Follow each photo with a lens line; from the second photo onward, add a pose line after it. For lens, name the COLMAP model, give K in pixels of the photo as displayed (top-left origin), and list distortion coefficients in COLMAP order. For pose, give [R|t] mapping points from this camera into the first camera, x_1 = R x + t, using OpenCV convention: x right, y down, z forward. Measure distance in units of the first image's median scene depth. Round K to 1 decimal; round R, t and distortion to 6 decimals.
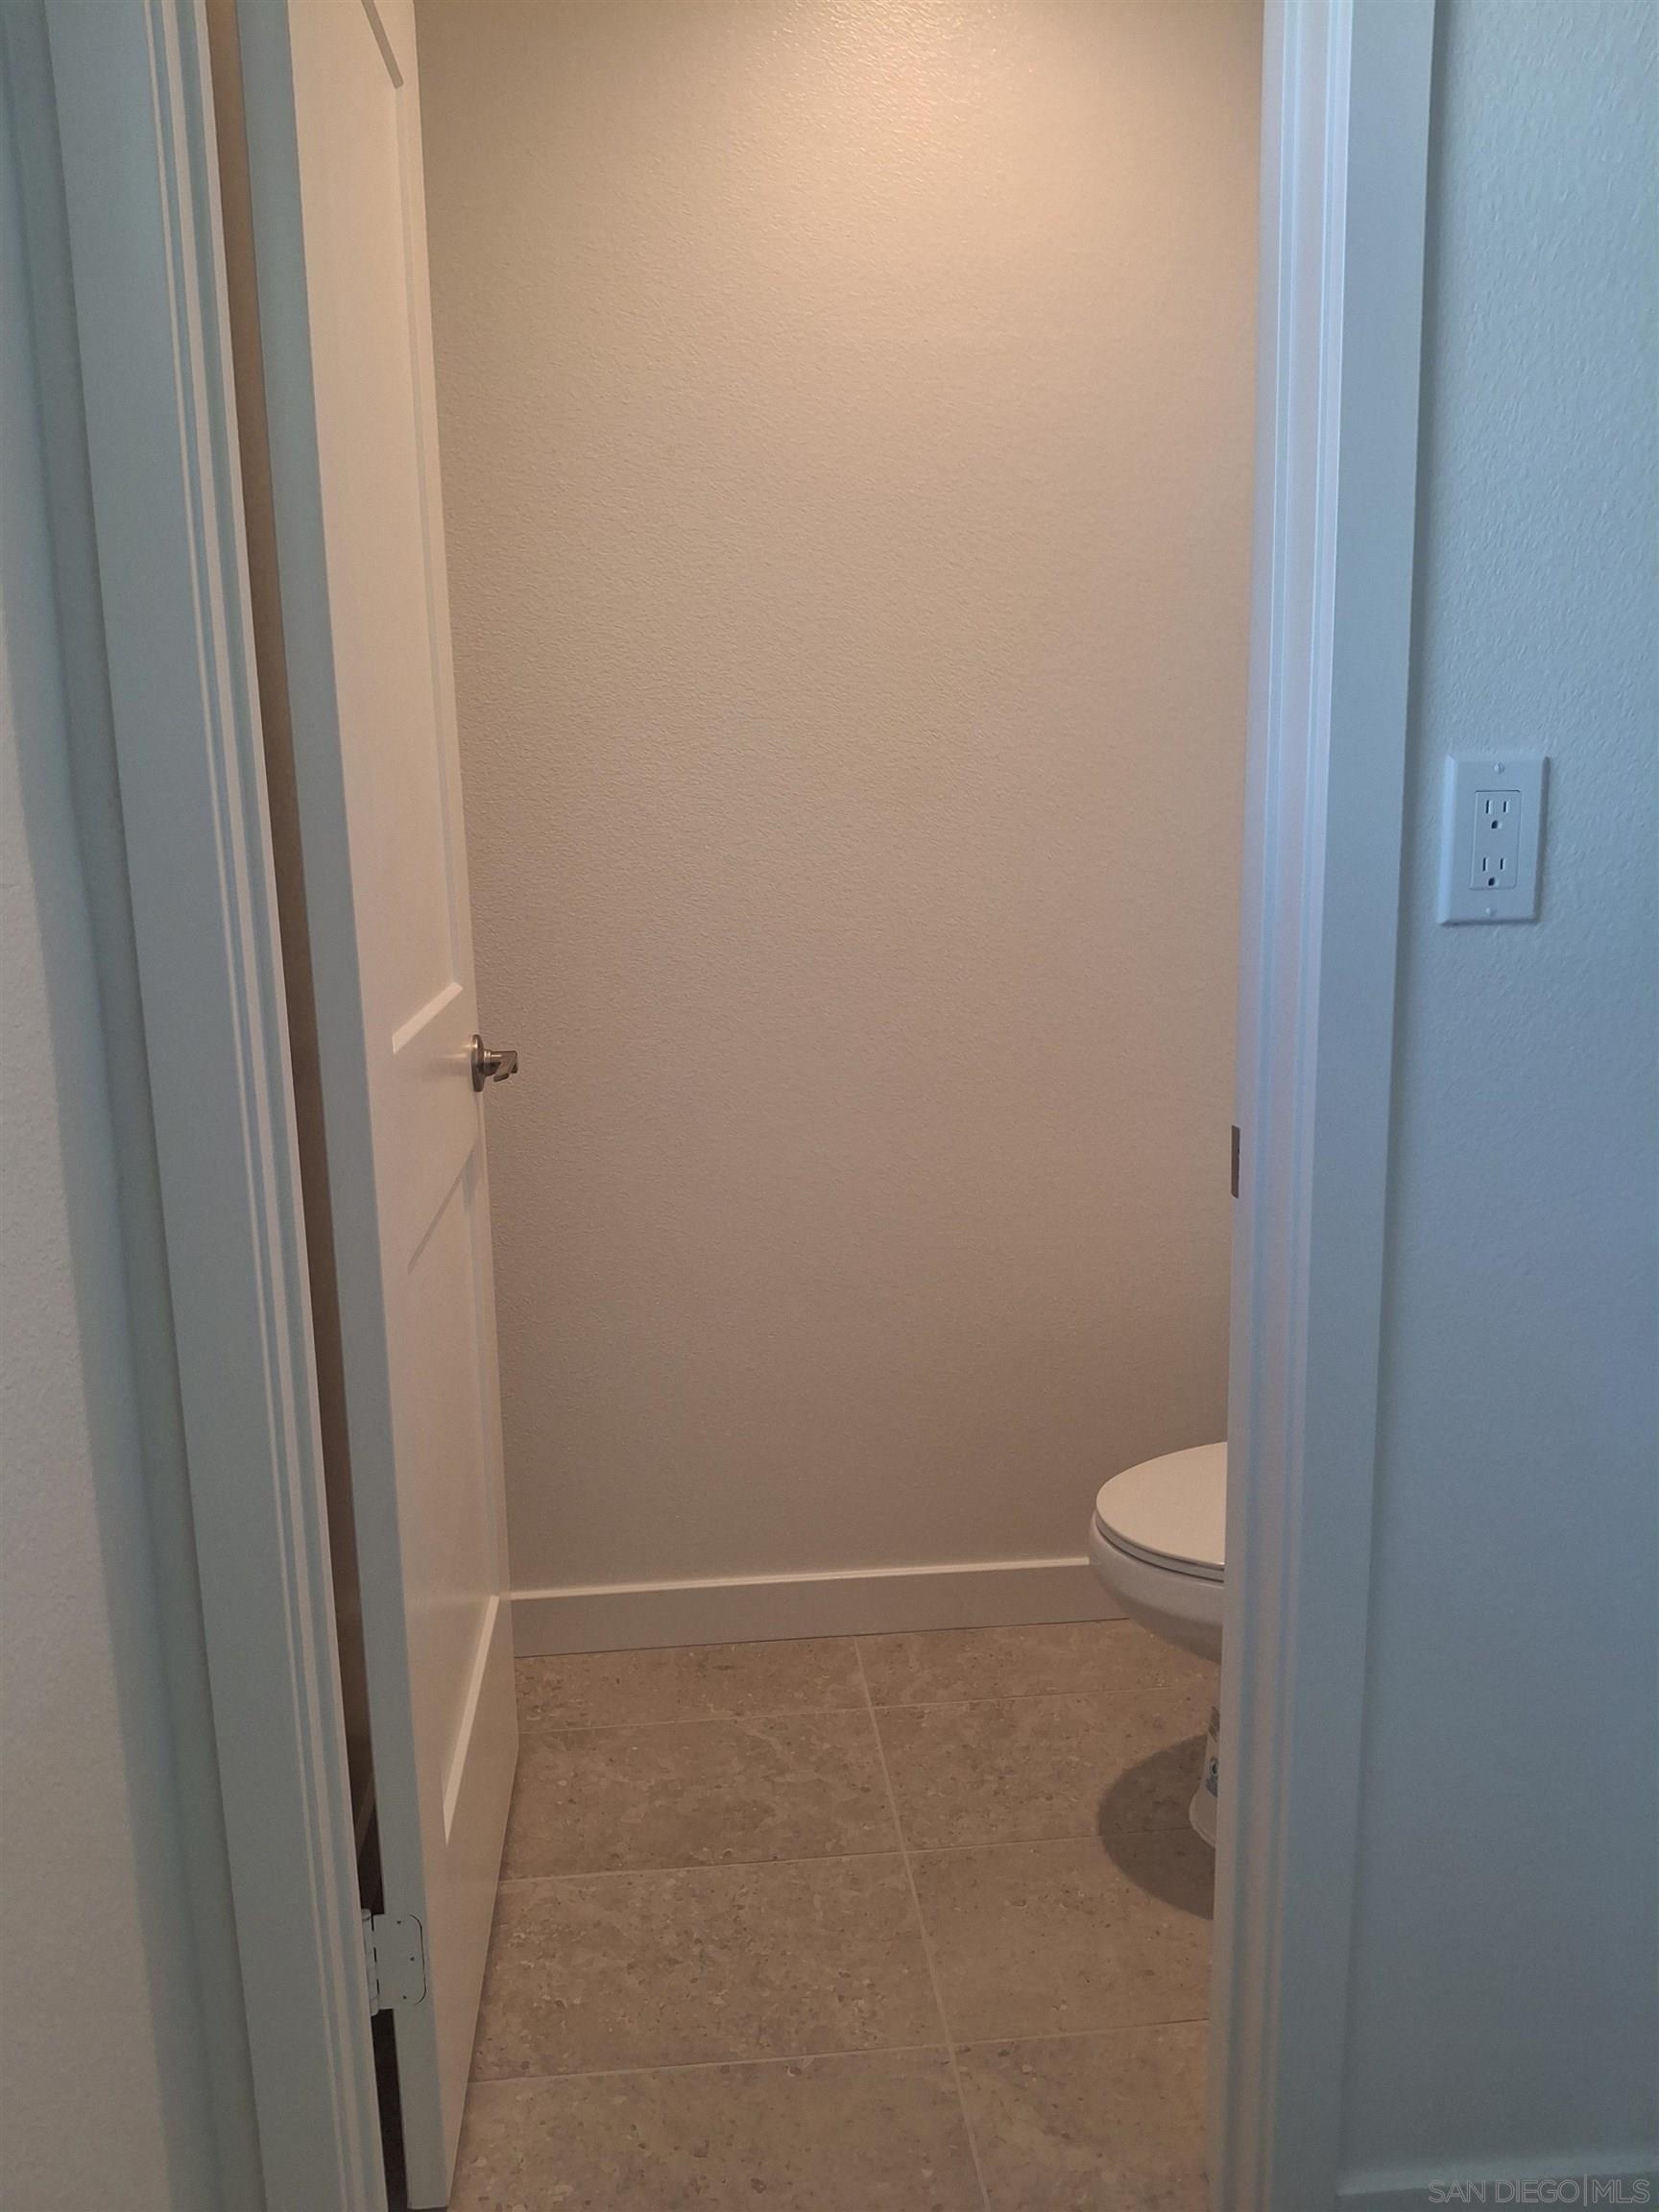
lens RADIAL K [[1684.9, 0, 783.2], [0, 1684.9, 1118.7], [0, 0, 1]] dist [0.044712, -0.094968]
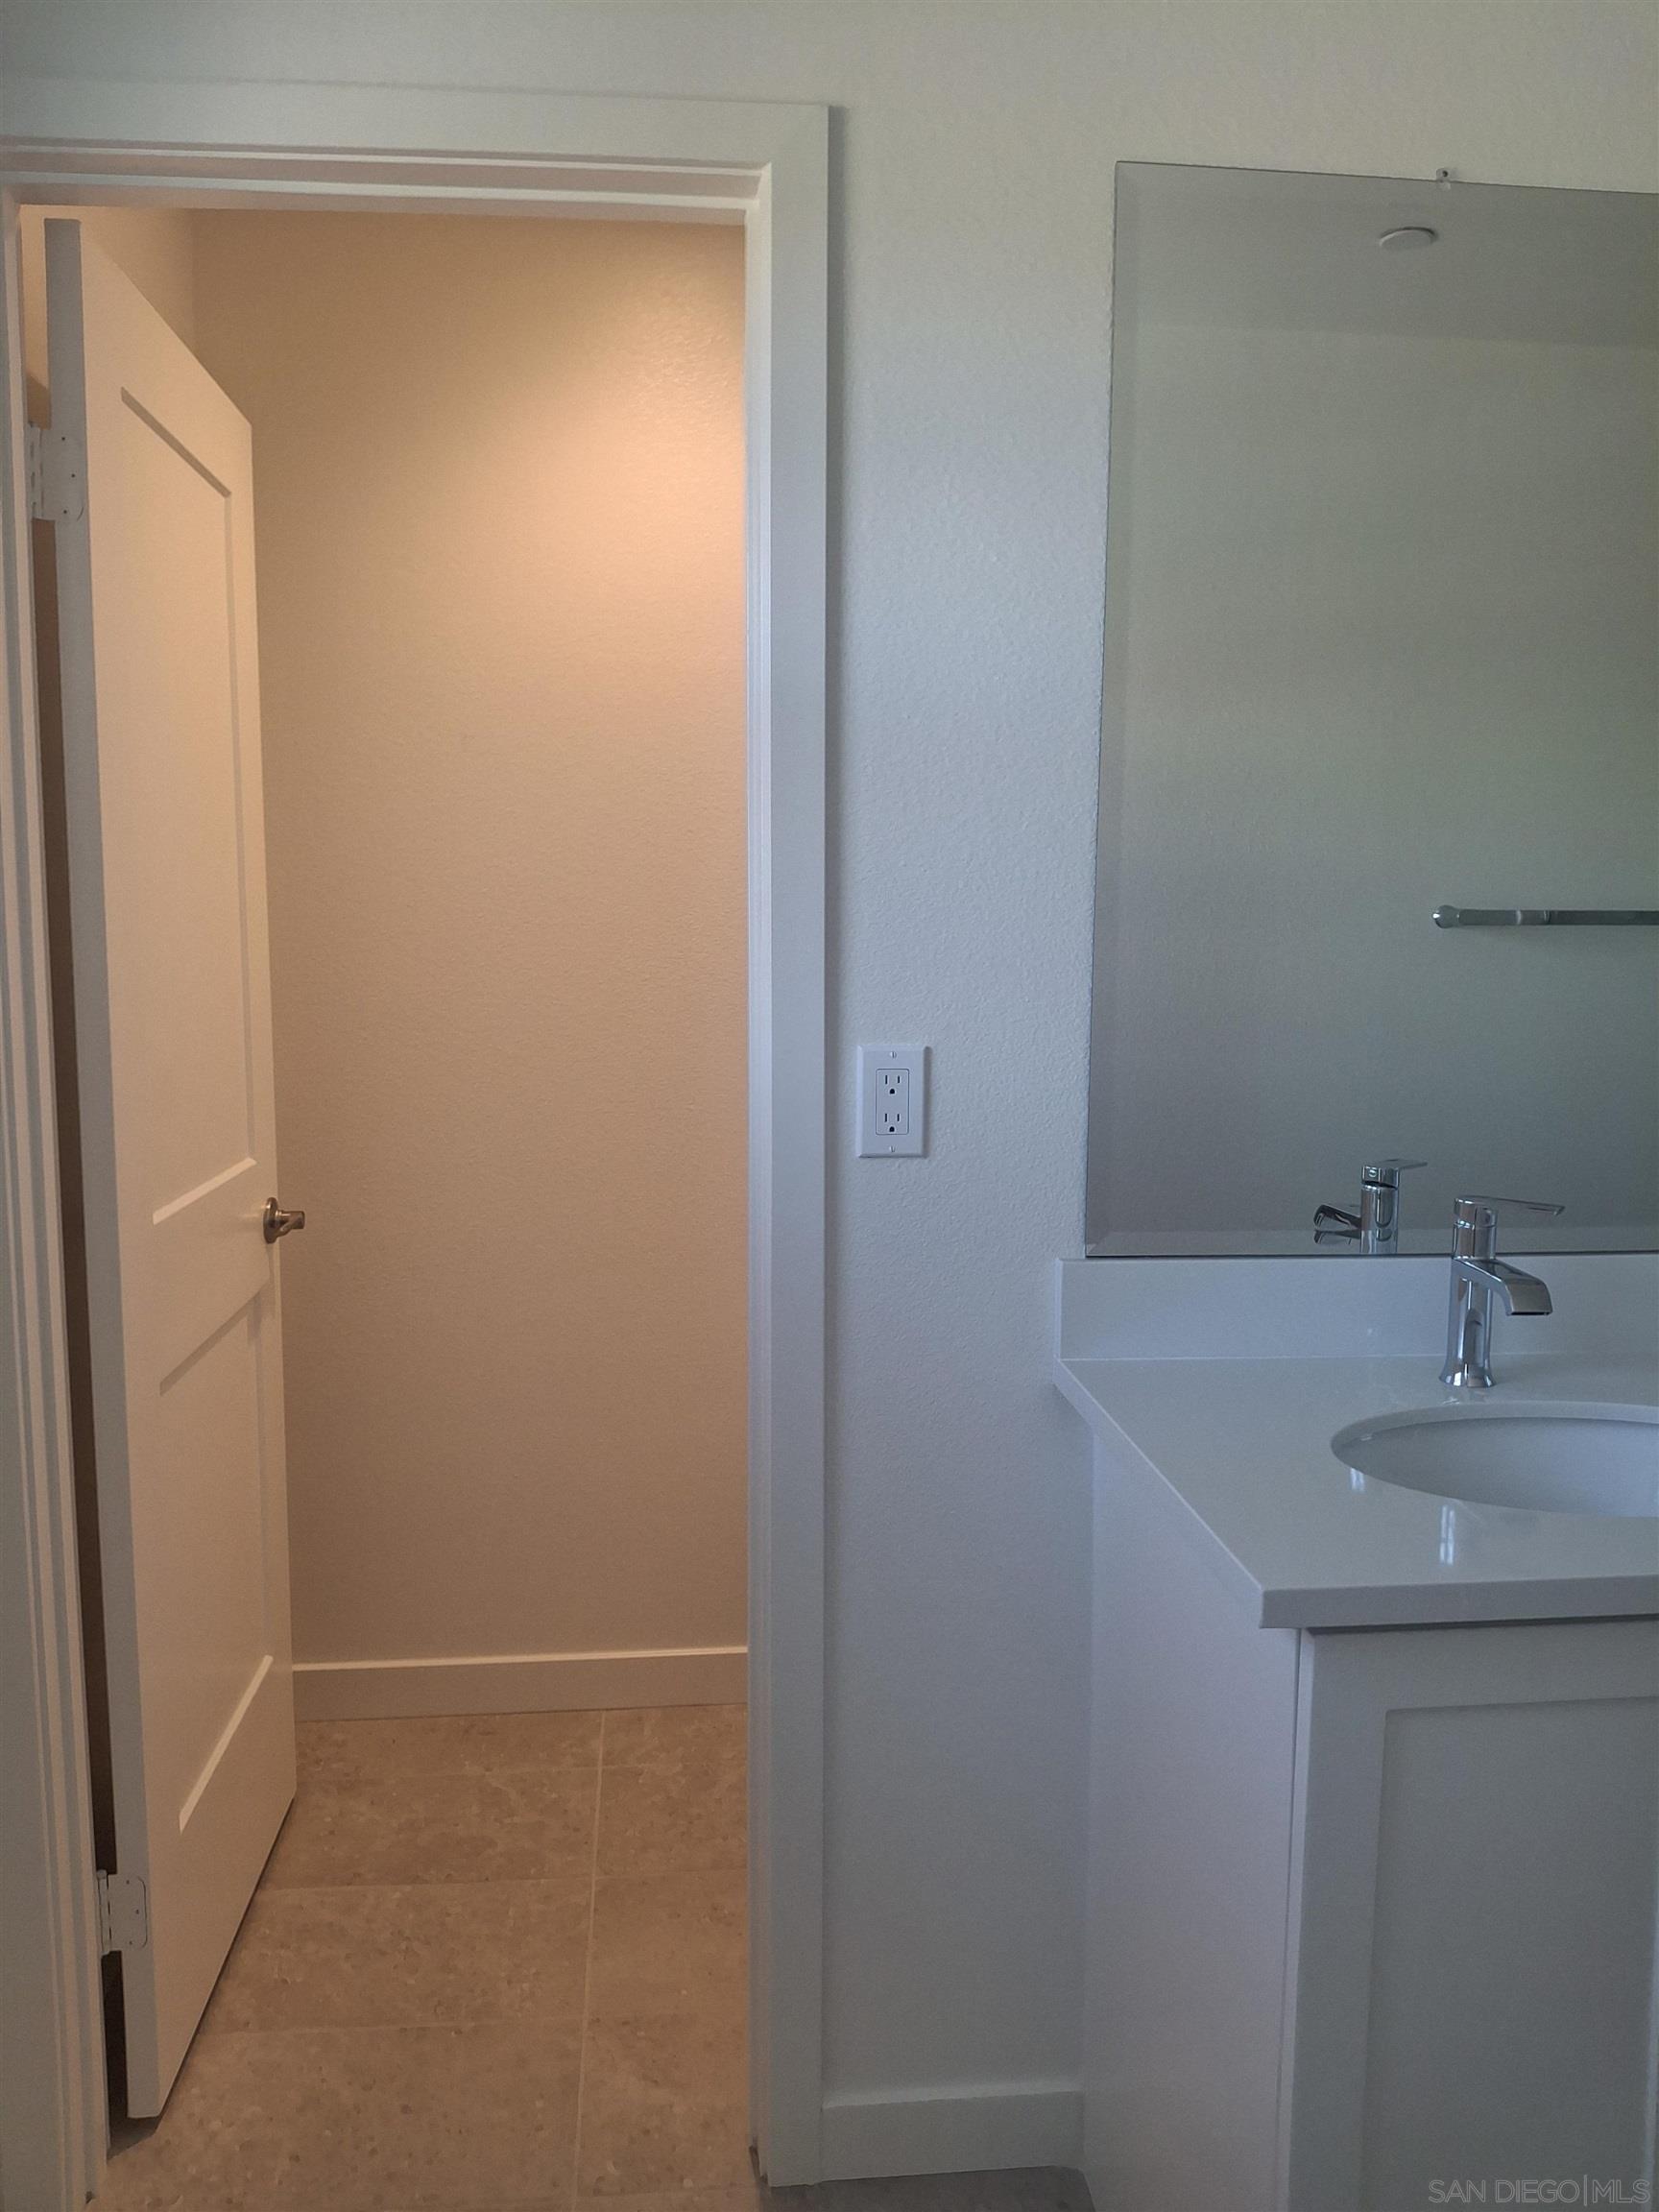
lens RADIAL K [[1684.9, 0, 821.3], [0, 1684.9, 1107.9], [0, 0, 1]] dist [0.044712, -0.094968]
pose [[0.999291, 0.031951, 0.019914, 0.213580], [-0.030071, 0.995624, -0.088479, -0.017818], [-0.022654, 0.087817, 0.995879, -0.297357]]
